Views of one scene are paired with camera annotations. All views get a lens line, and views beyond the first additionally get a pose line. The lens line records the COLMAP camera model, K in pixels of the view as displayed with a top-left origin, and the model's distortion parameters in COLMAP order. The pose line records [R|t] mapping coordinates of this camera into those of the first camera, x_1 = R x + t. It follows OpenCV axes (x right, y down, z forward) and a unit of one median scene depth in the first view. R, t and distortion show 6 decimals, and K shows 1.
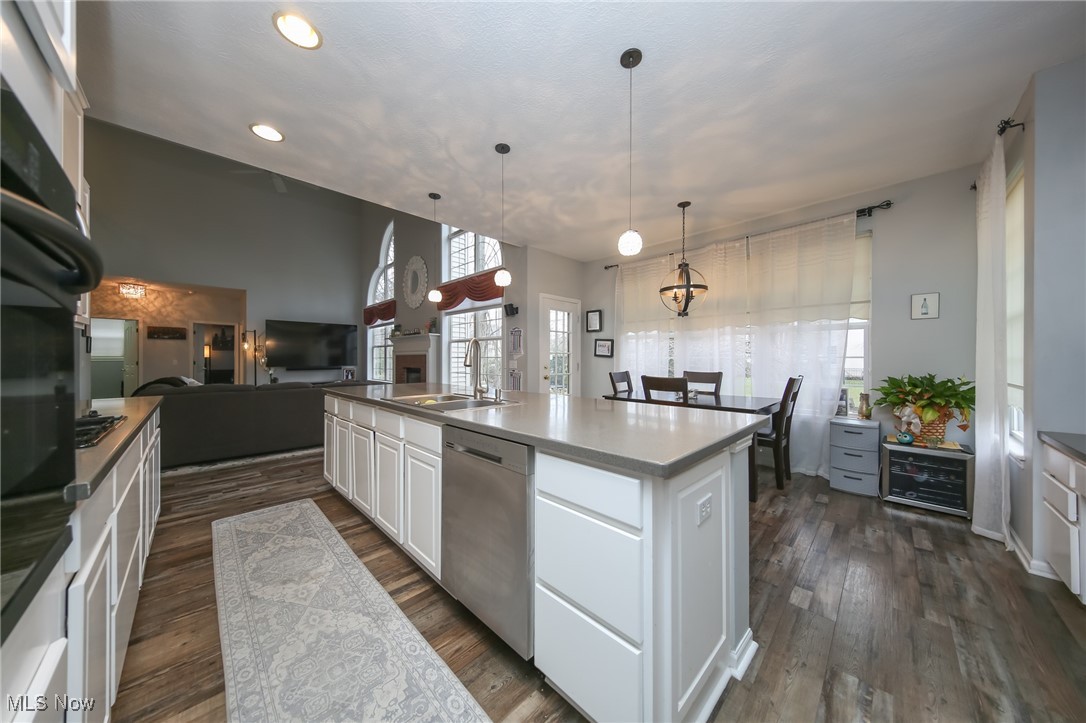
lens RADIAL K [[359.5, 0, 540.4], [0, 359.5, 356.9], [0, 0, 1]] dist [0.005199, -0.000690]
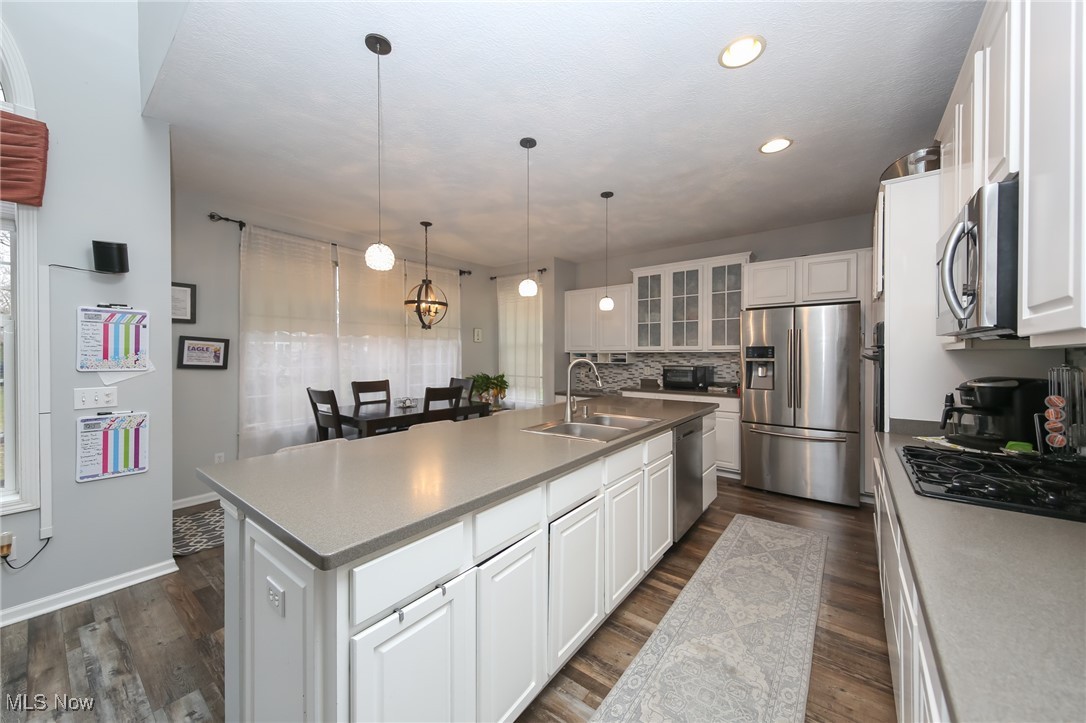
lens RADIAL K [[393.7, 0, 543.4], [0, 393.7, 361.3], [0, 0, 1]] dist [0.001665, 0.000327]
pose [[-0.147813, -0.017492, 0.988861, -0.736054], [-0.009004, 0.999826, 0.016340, -0.036728], [-0.988974, -0.006489, -0.147945, 0.759332]]
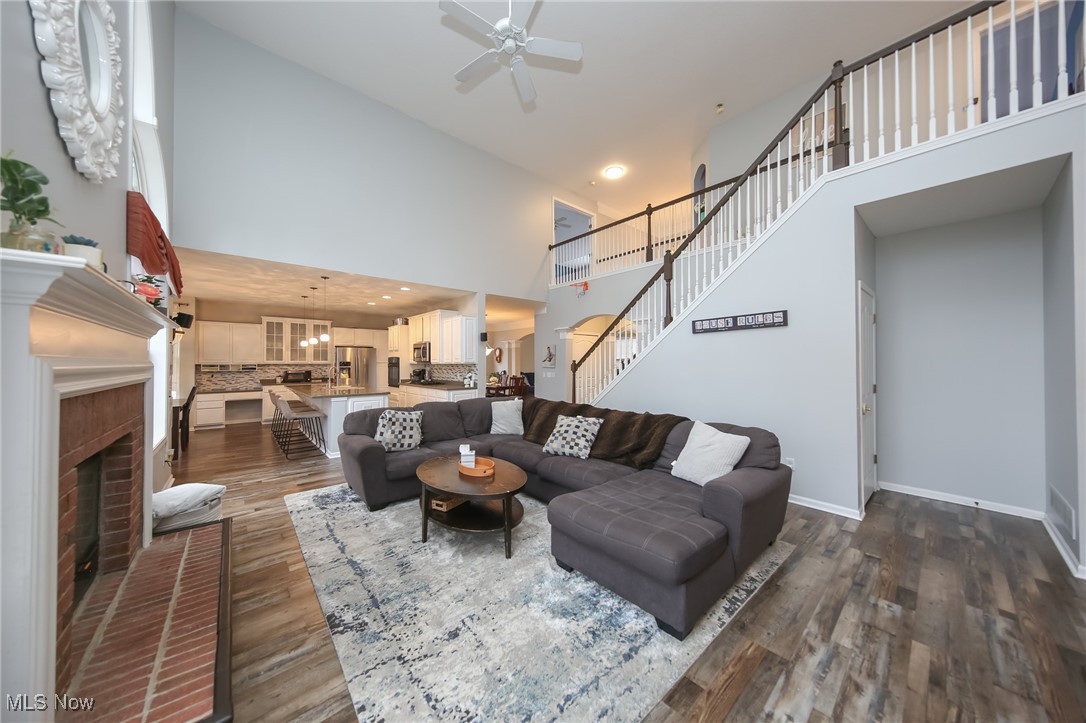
lens RADIAL K [[347.4, 0, 529.1], [0, 347.4, 361.3], [0, 0, 1]] dist [0.008156, -0.000858]
pose [[-0.997672, 0.000796, 0.068190, -1.176217], [0.000076, 0.999944, -0.010566, -0.042364], [-0.068195, -0.010536, -0.997616, 2.212854]]
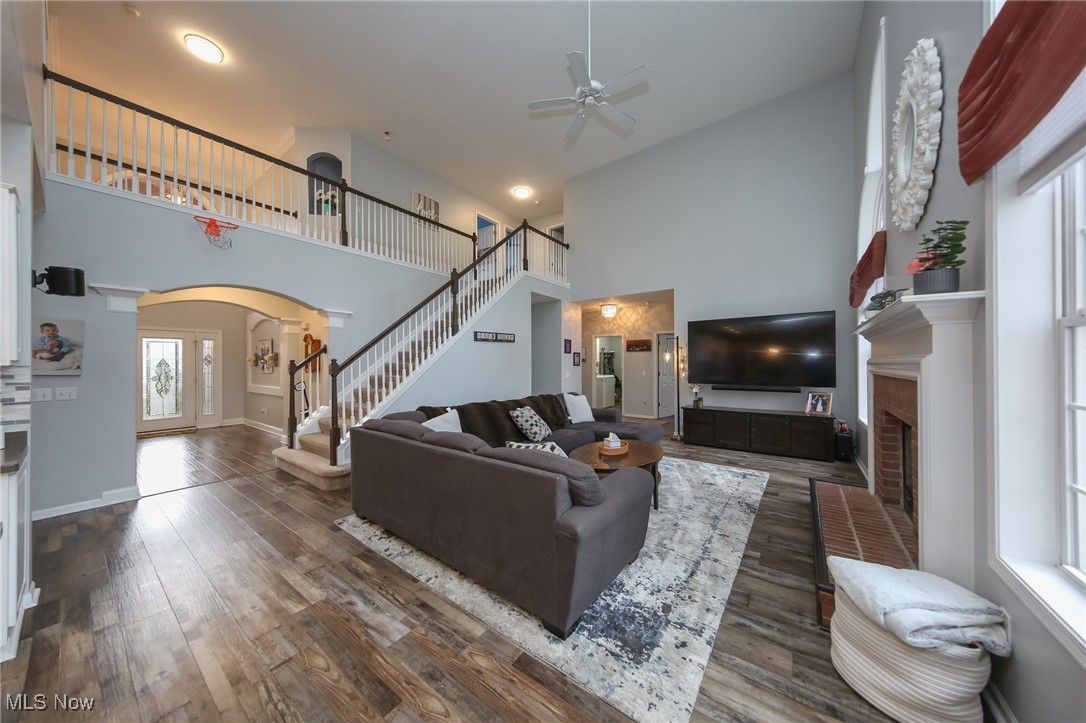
lens RADIAL K [[347.4, 0, 542.9], [0, 347.4, 359.8], [0, 0, 1]] dist [0.008156, -0.000858]
pose [[0.157774, -0.013582, -0.987382, -0.190396], [0.018950, 0.999763, -0.010724, -0.041854], [0.987293, -0.017019, 0.157994, 1.188953]]
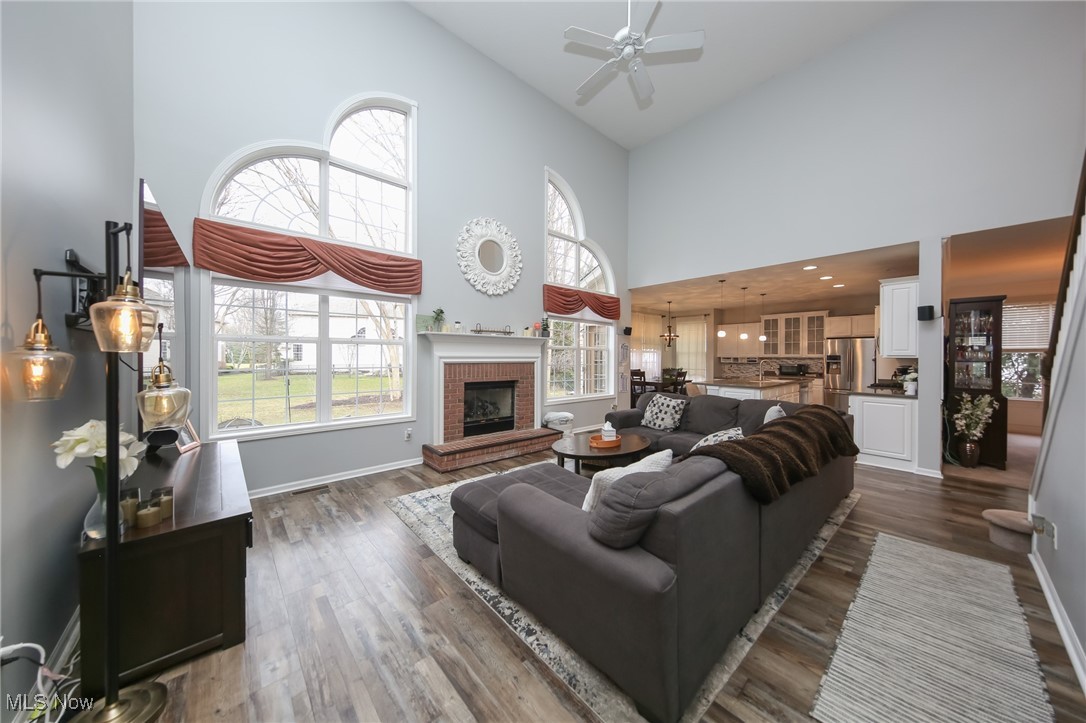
lens RADIAL K [[359.5, 0, 542.7], [0, 359.5, 356.3], [0, 0, 1]] dist [0.005199, -0.000690]
pose [[0.040957, 0.000290, 0.999161, -1.913972], [-0.013712, 0.999906, 0.000272, -0.035770], [-0.999067, -0.013711, 0.040957, 1.614541]]
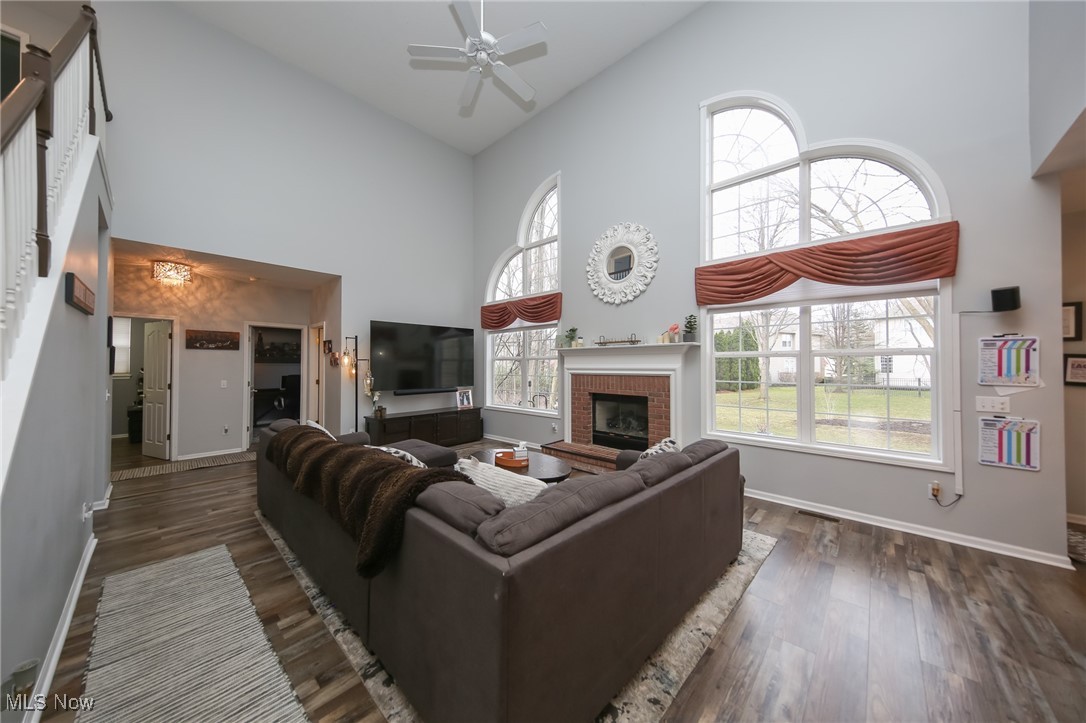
lens RADIAL K [[359.5, 0, 525.5], [0, 359.5, 361.0], [0, 0, 1]] dist [0.005199, -0.000690]
pose [[0.999185, 0.001702, 0.040329, -1.008837], [-0.001390, 0.999969, -0.007745, -0.047130], [-0.040341, 0.007682, 0.999156, 0.646573]]
